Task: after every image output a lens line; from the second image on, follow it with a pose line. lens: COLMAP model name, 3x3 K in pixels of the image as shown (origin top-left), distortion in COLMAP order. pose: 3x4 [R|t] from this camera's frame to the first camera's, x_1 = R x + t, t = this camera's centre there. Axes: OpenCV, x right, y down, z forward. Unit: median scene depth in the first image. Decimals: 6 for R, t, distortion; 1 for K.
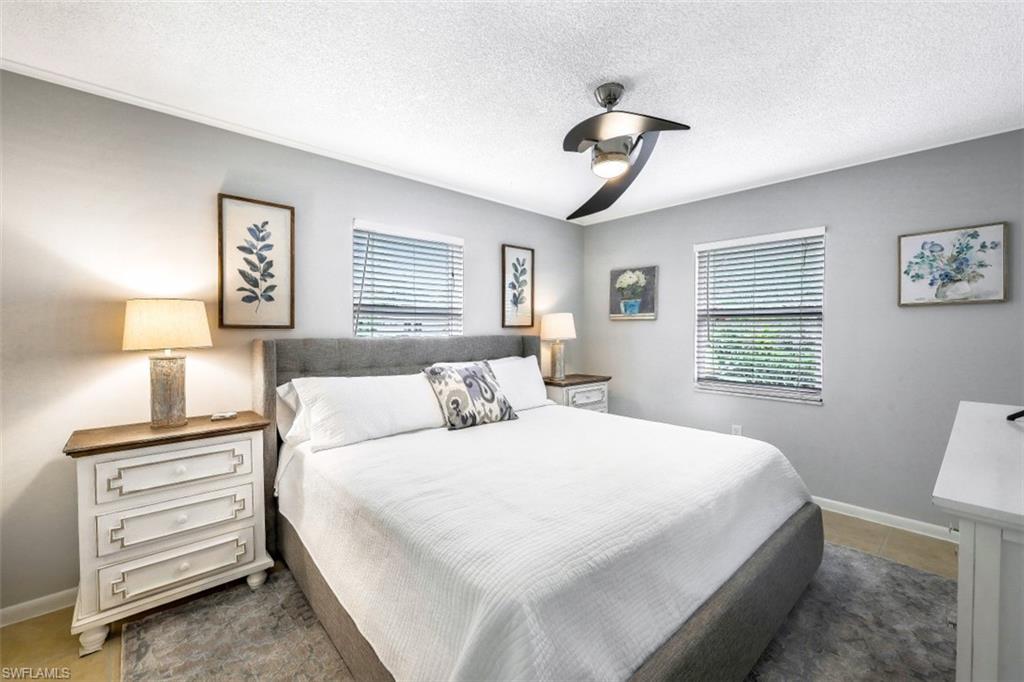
lens RADIAL K [[421.0, 0, 509.4], [0, 421.0, 335.4], [0, 0, 1]] dist [-0.011040, 0.001154]
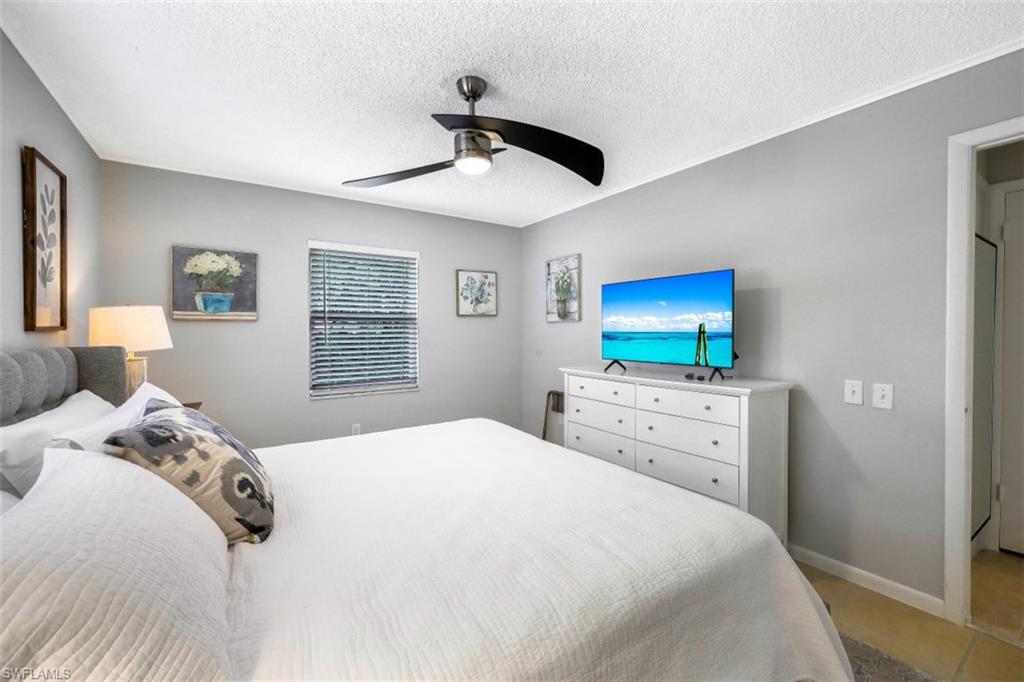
lens RADIAL K [[421.0, 0, 503.7], [0, 421.0, 335.9], [0, 0, 1]] dist [-0.011040, 0.001154]
pose [[0.129827, -0.014243, 0.991434, -0.540900], [0.021215, 0.999708, 0.011584, -0.011191], [-0.991310, 0.019529, 0.130091, 0.607988]]
